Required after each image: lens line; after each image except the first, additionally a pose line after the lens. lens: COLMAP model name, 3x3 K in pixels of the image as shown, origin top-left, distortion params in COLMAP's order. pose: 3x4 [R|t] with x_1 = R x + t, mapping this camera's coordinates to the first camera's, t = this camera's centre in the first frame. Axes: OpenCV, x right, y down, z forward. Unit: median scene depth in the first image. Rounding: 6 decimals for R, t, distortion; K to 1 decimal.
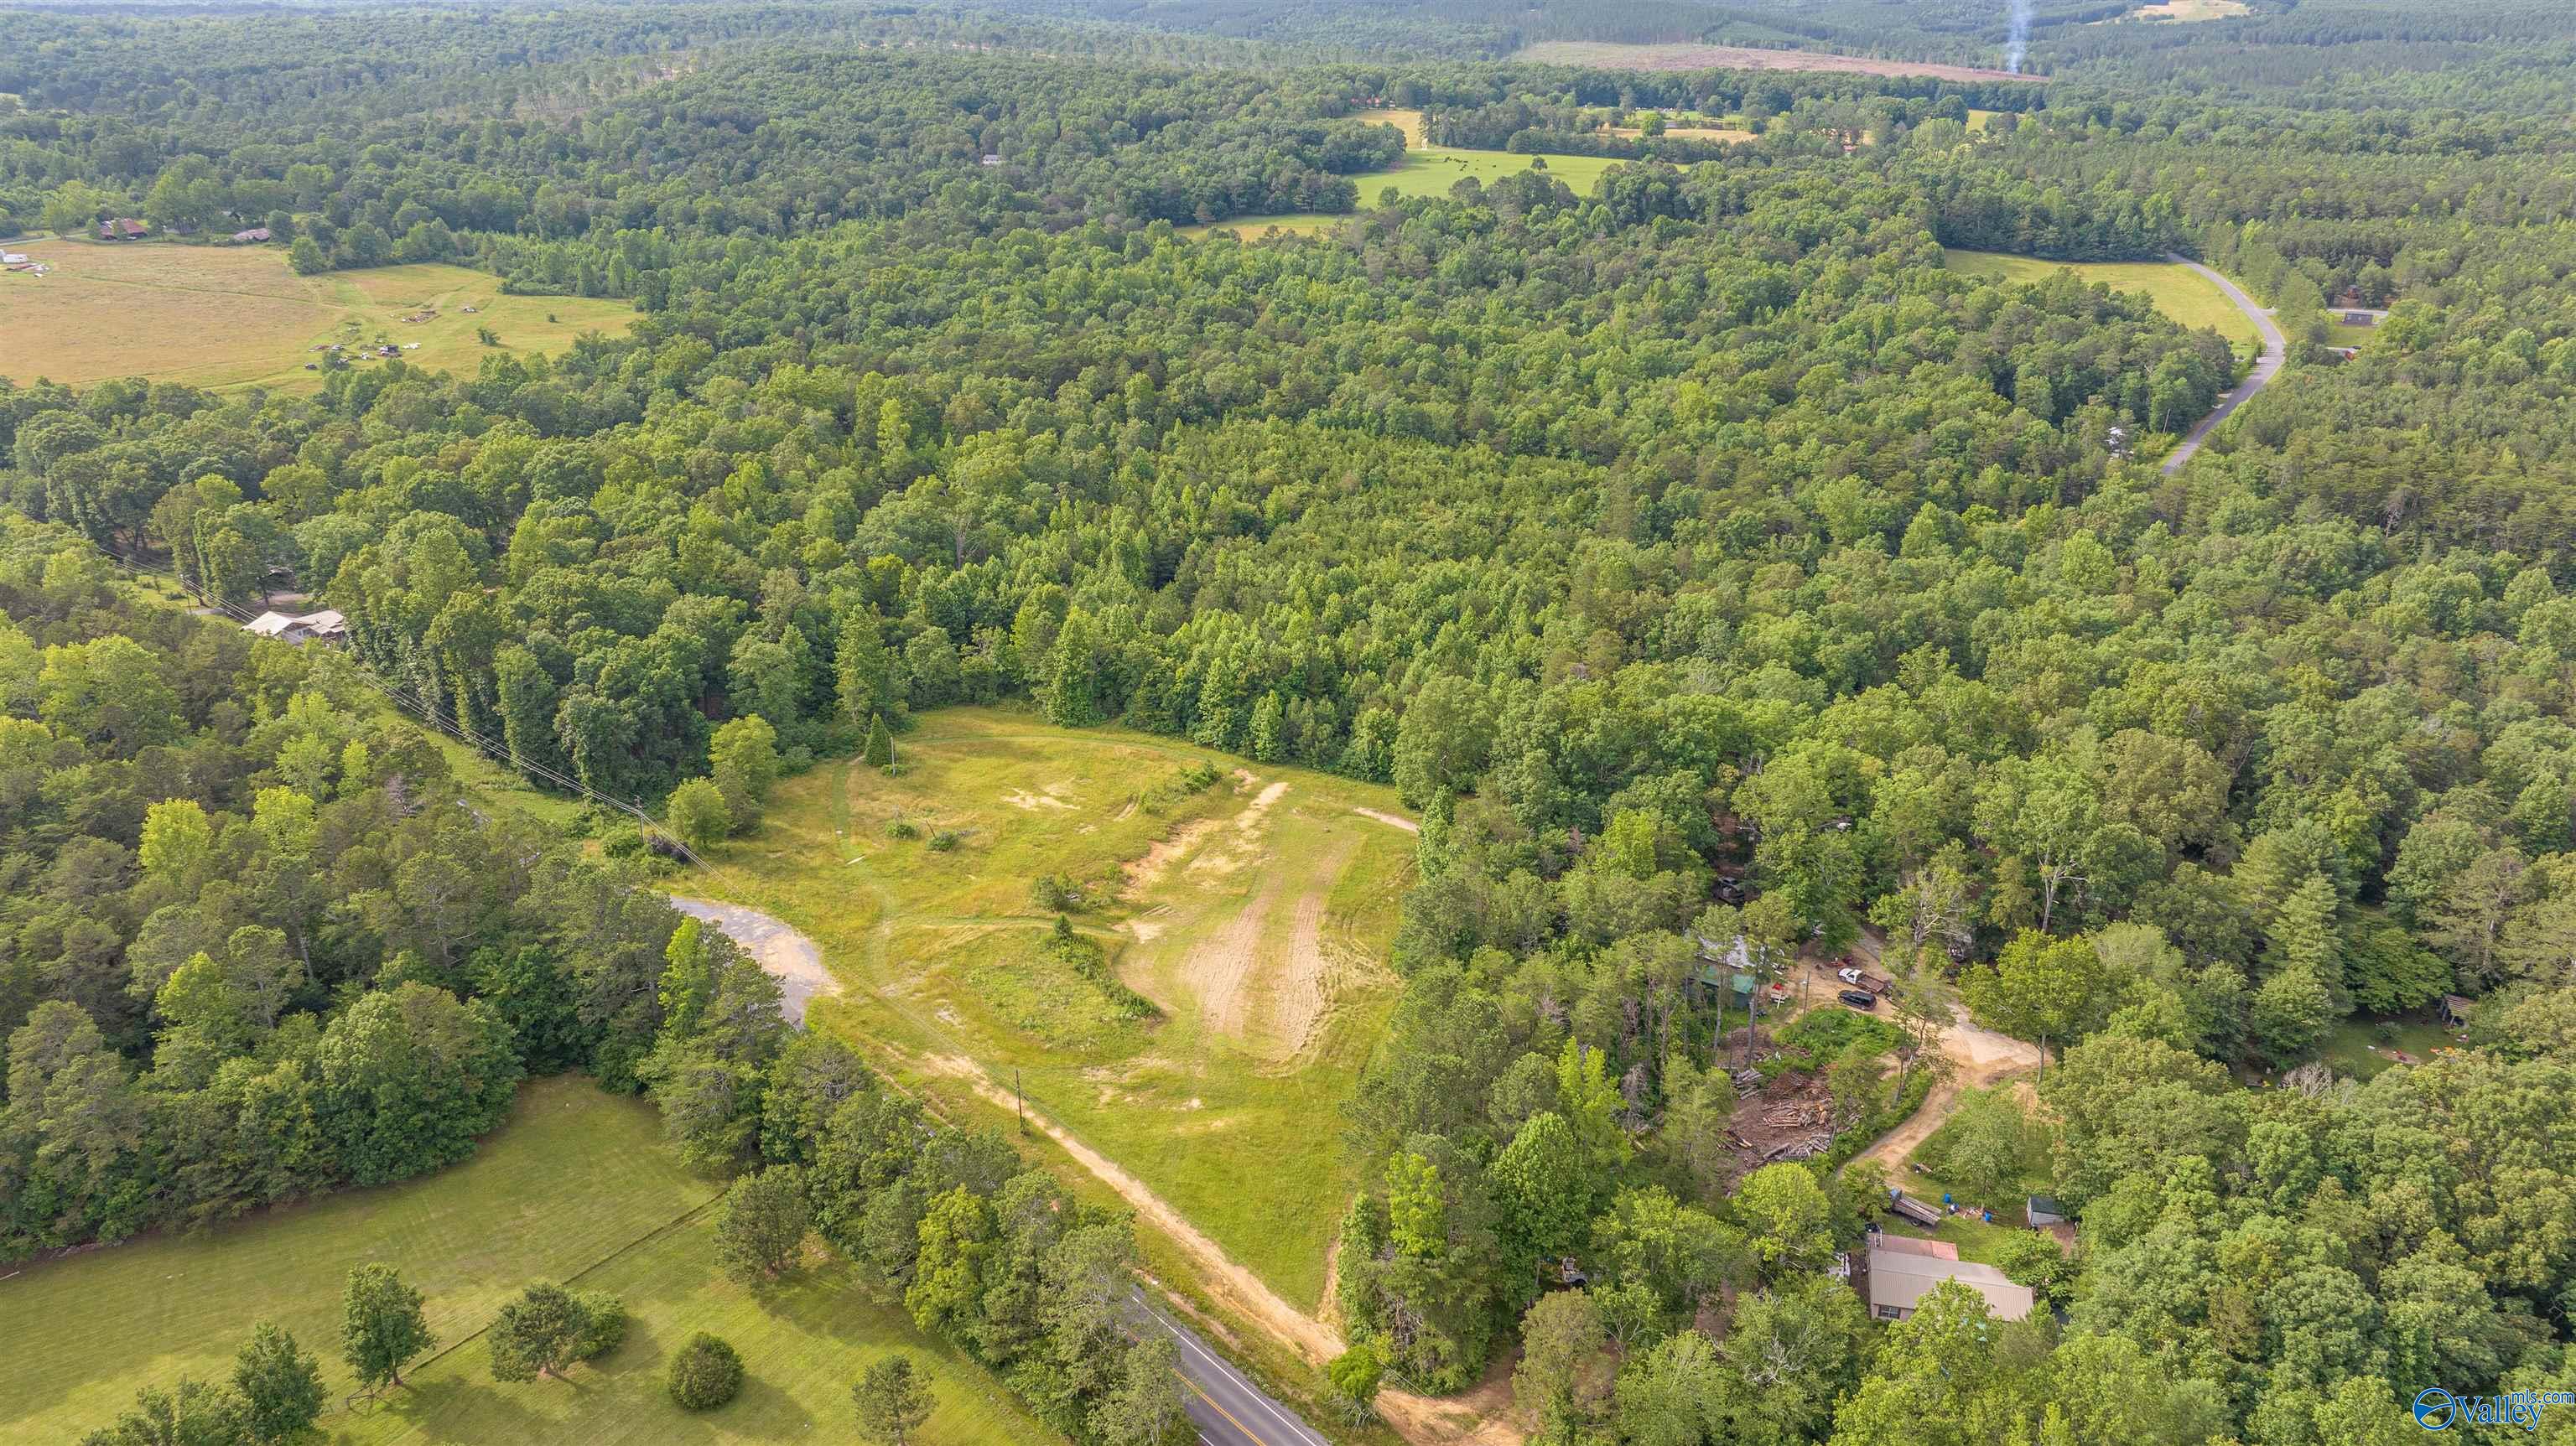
lens RADIAL K [[1810.5, 0, 1294.3], [0, 1810.5, 721.1], [0, 0, 1]] dist [-0.033149, 0.027675]
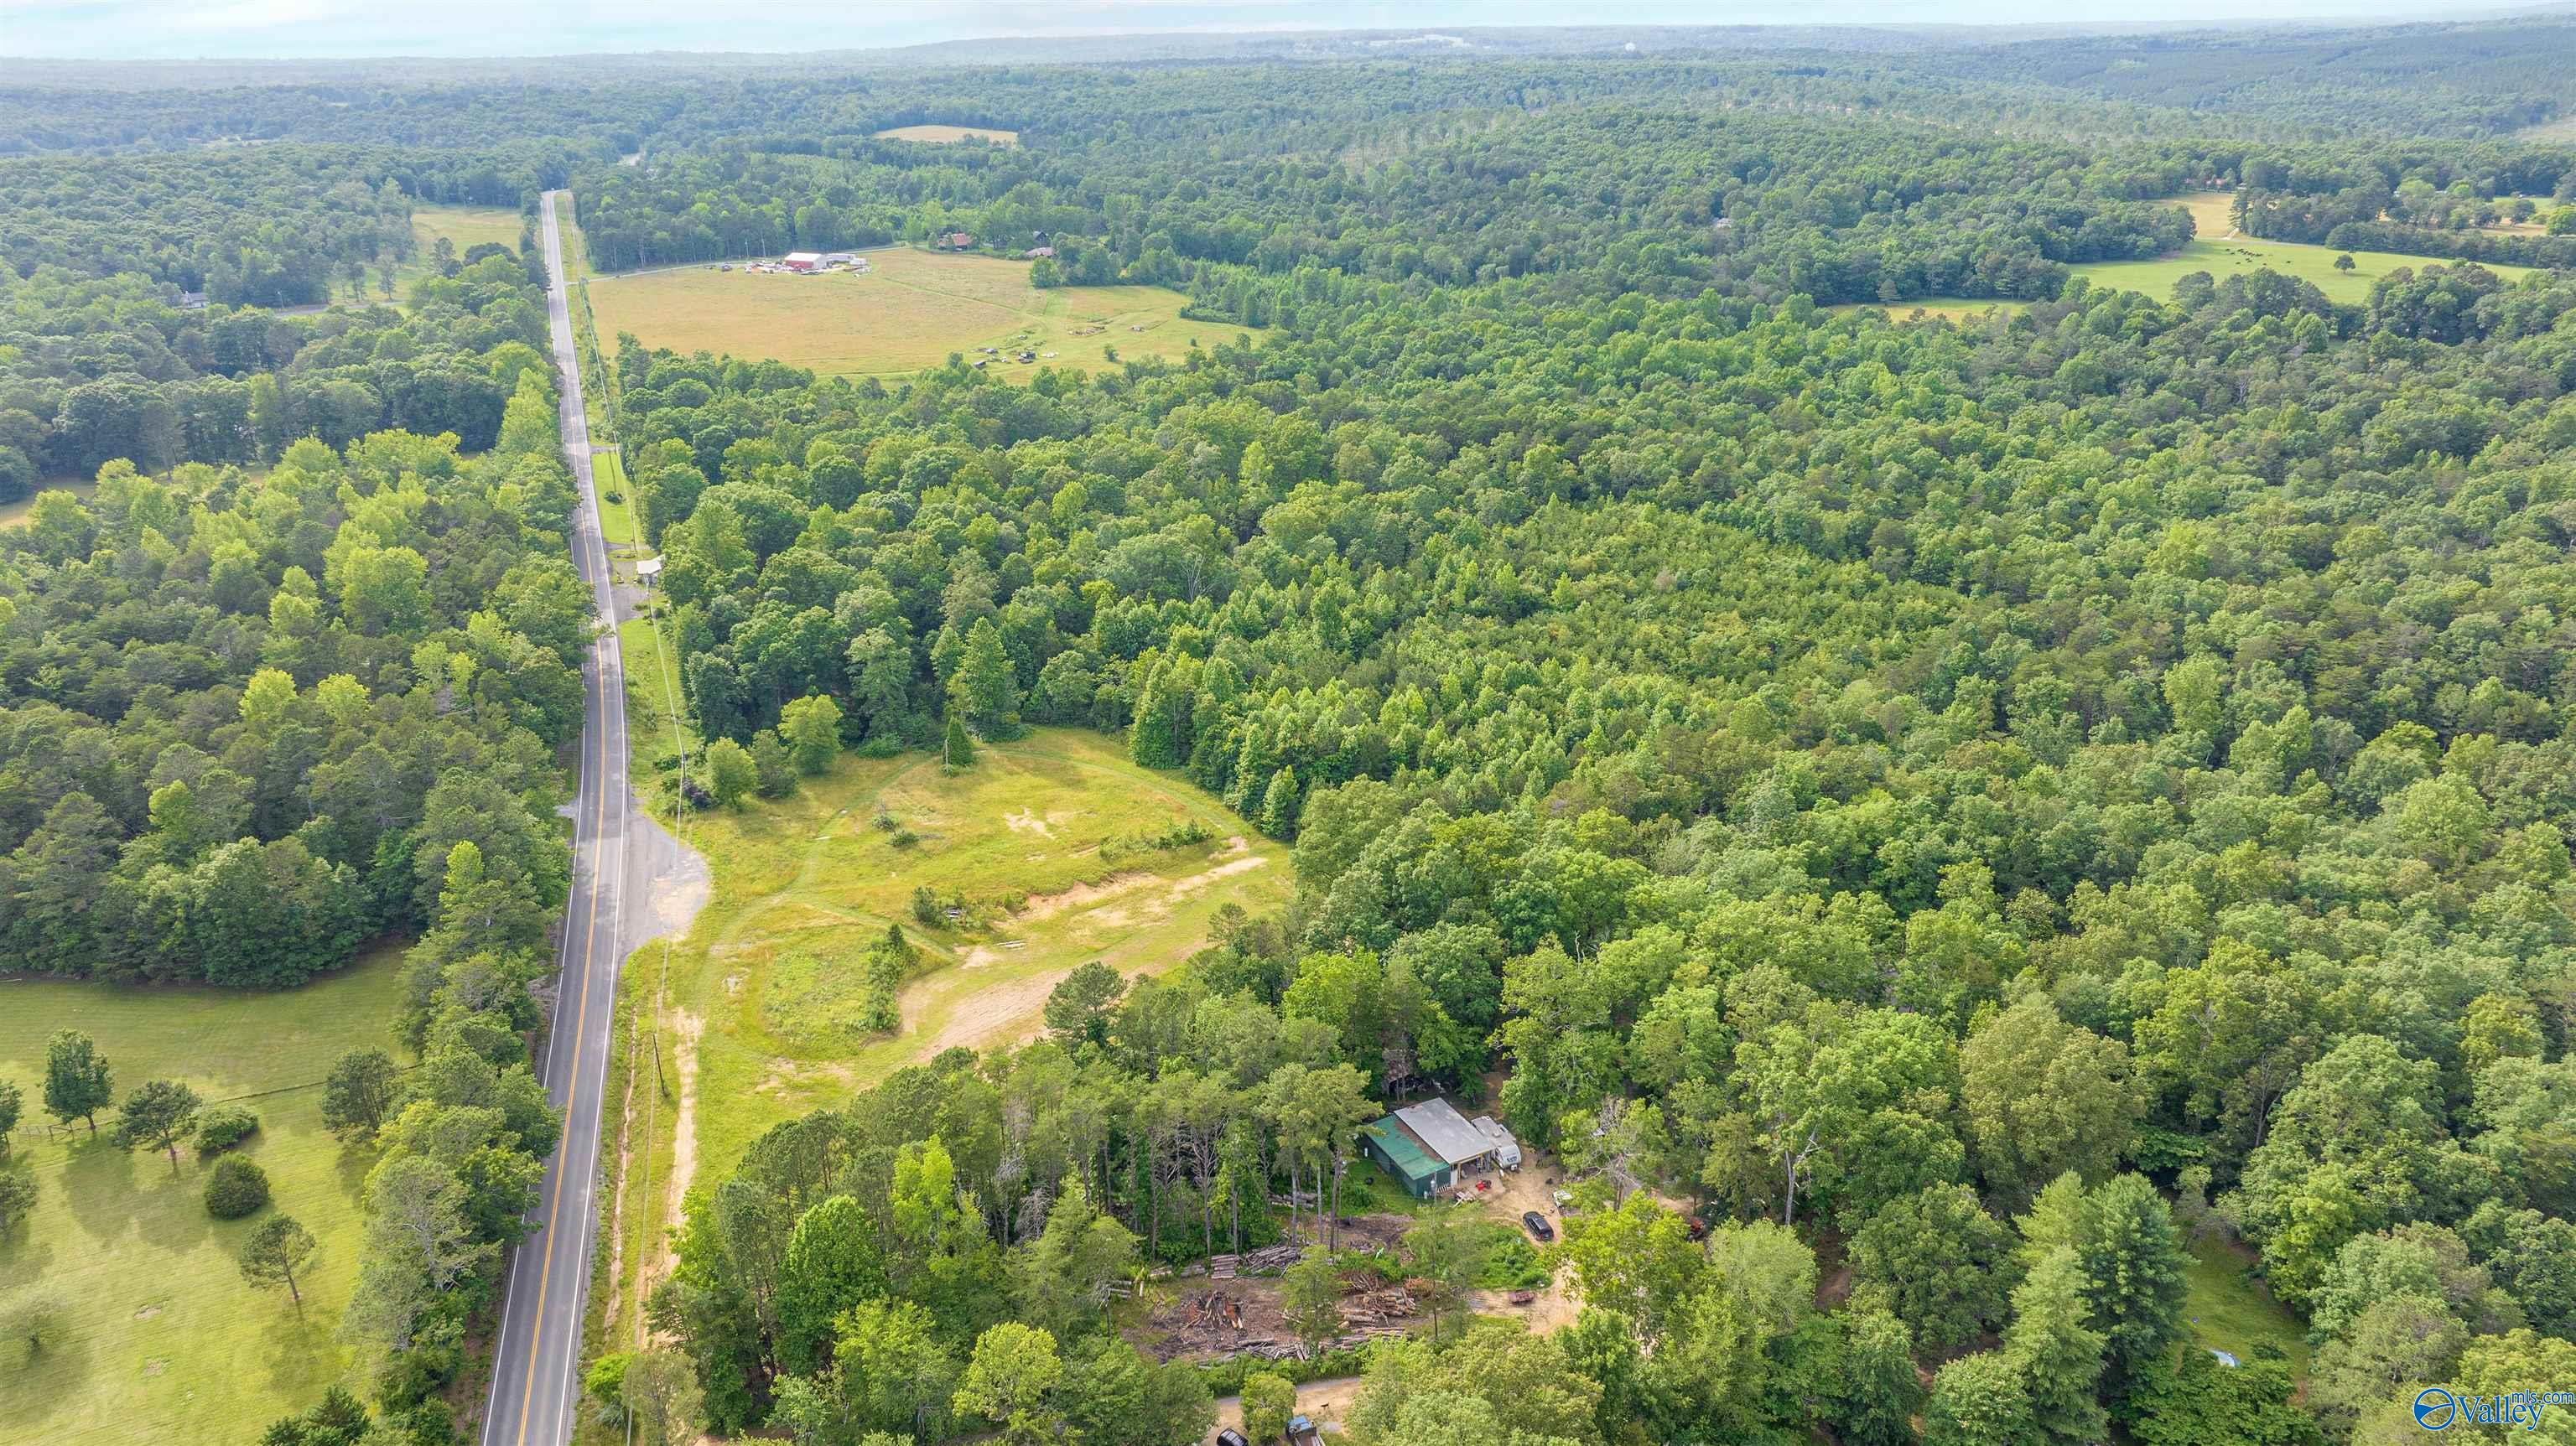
lens RADIAL K [[1810.5, 0, 1304.0], [0, 1810.5, 719.8], [0, 0, 1]] dist [-0.033149, 0.027675]
pose [[0.867850, 0.177003, -0.464226, 0.431372], [-0.190435, 0.981530, 0.018235, -0.058664], [0.458880, 0.072580, 0.885529, 0.125768]]
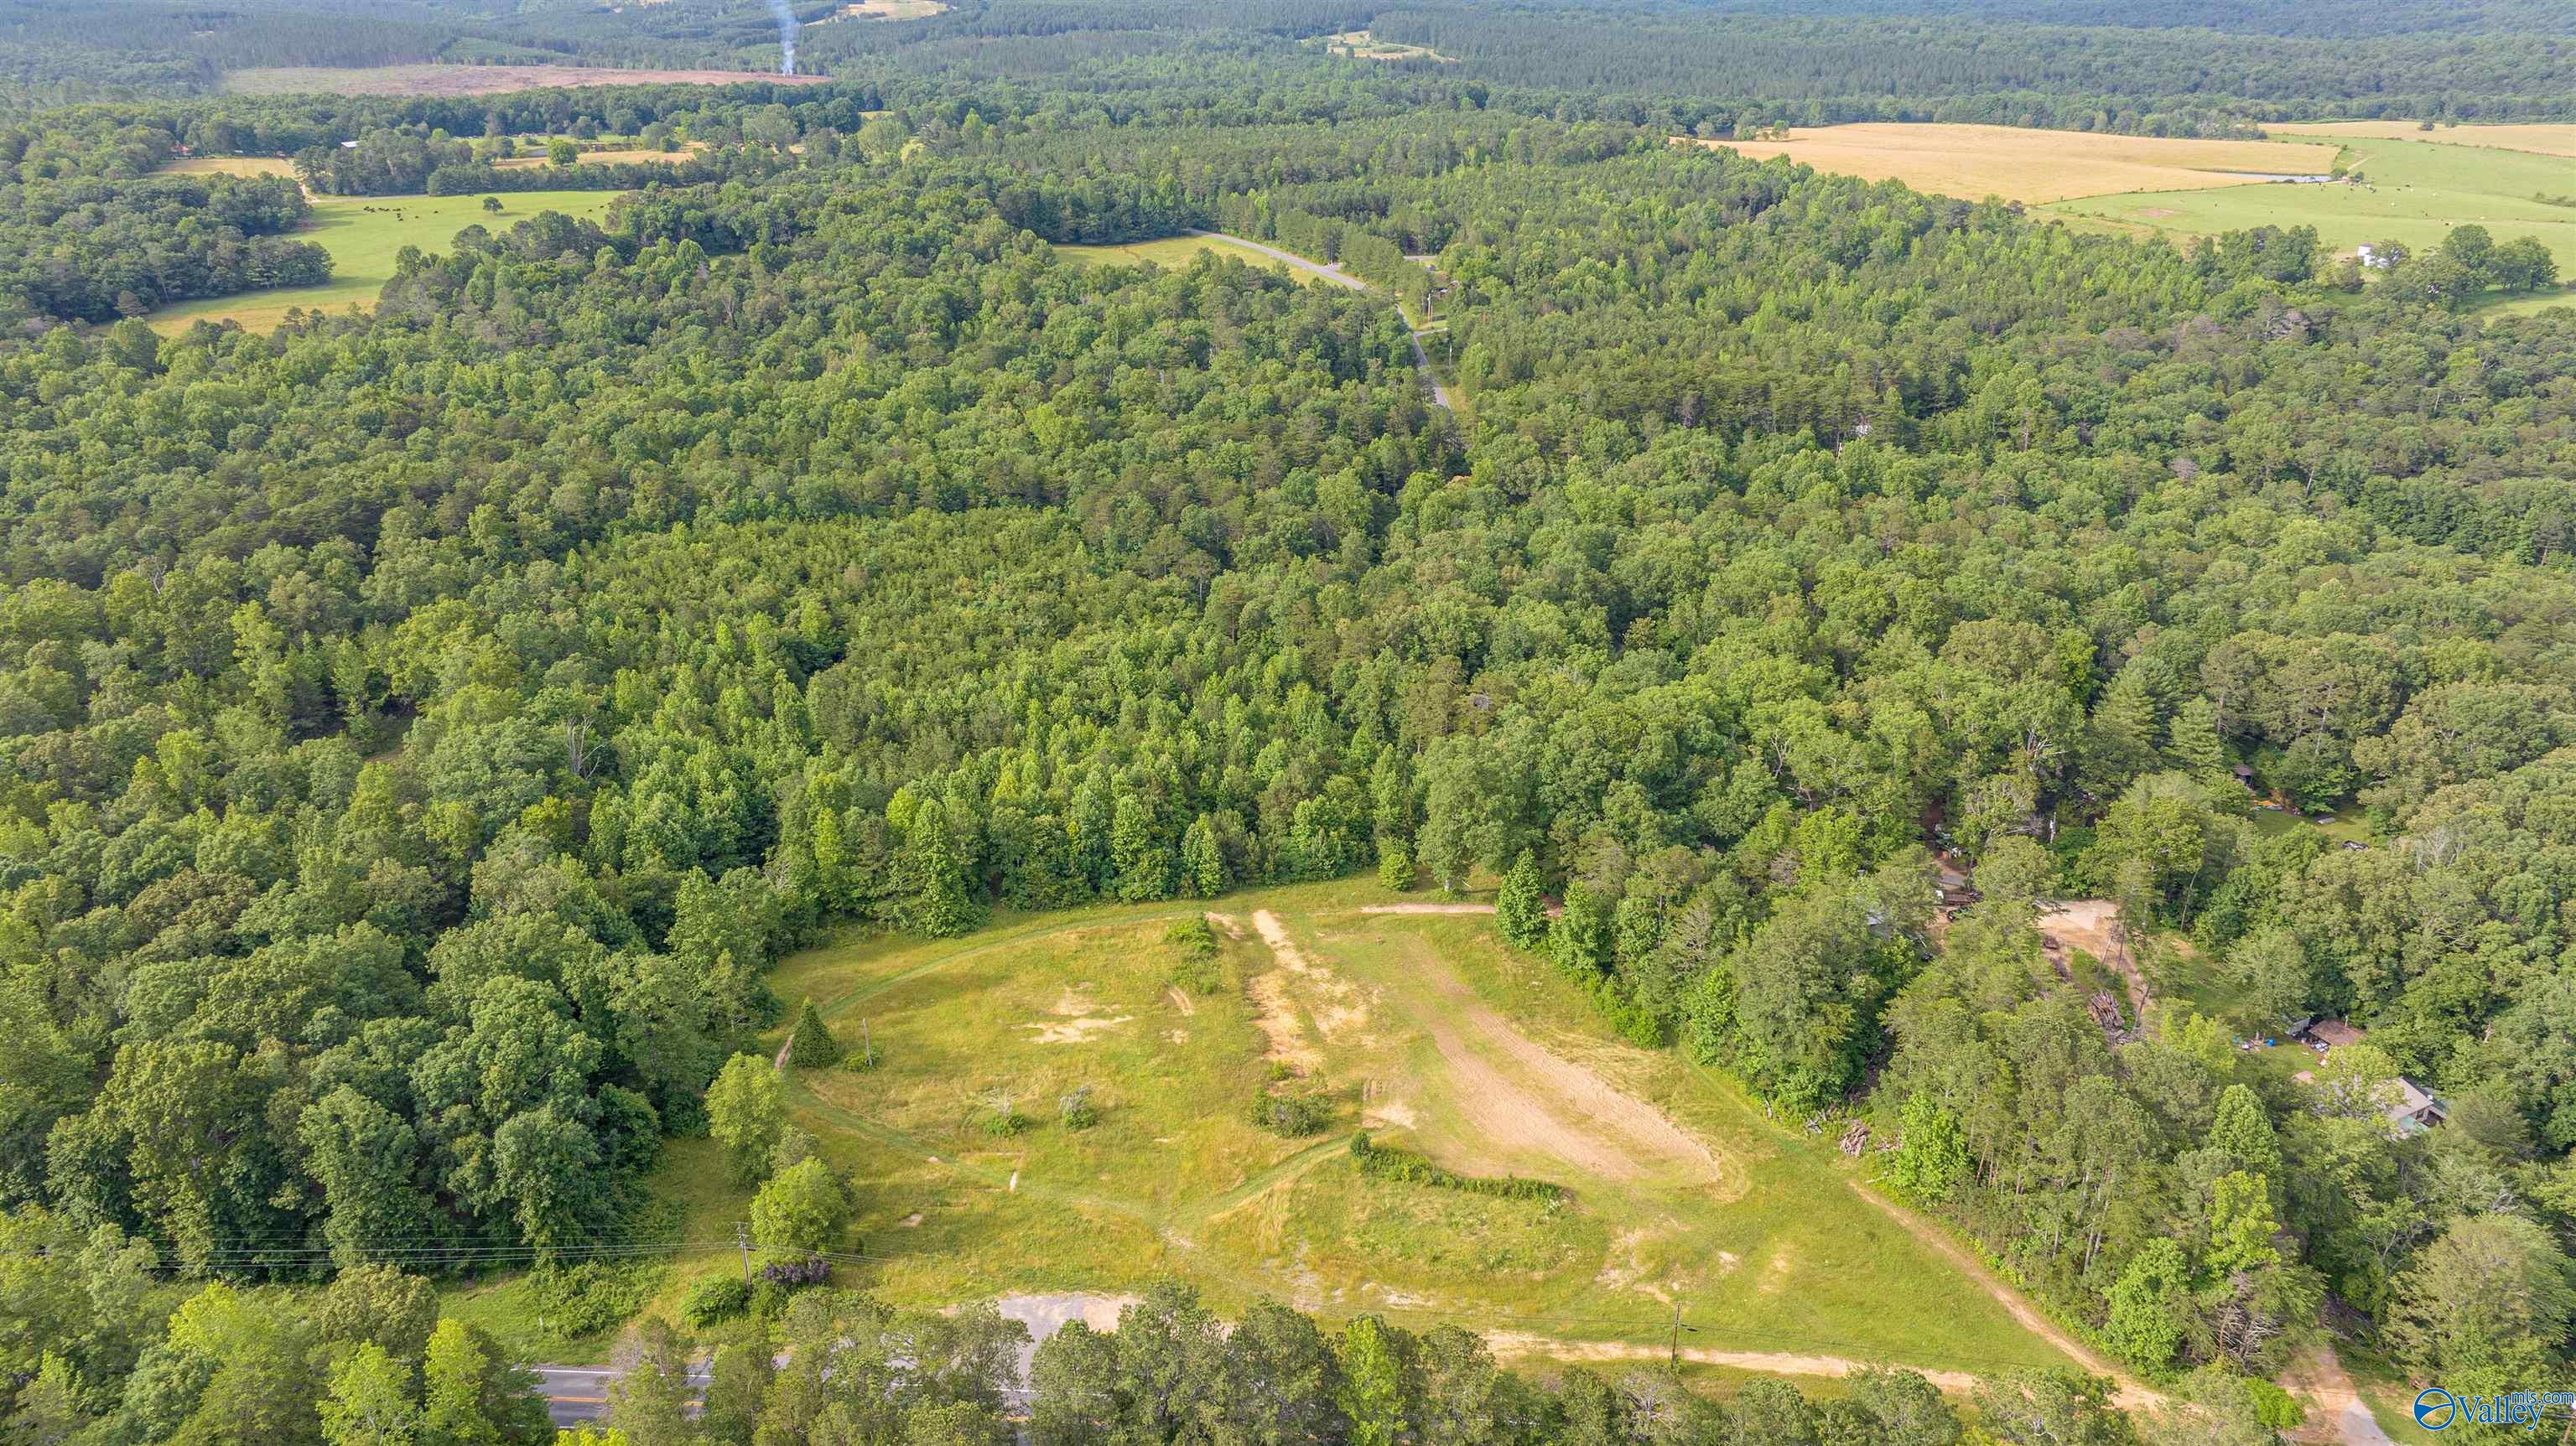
lens RADIAL K [[1810.5, 0, 1290.2], [0, 1810.5, 712.1], [0, 0, 1]] dist [-0.033149, 0.027675]
pose [[0.764635, -0.255463, 0.591669, -0.459250], [0.259931, 0.962342, 0.079589, -0.116875], [-0.589719, 0.092936, 0.802243, 0.268039]]
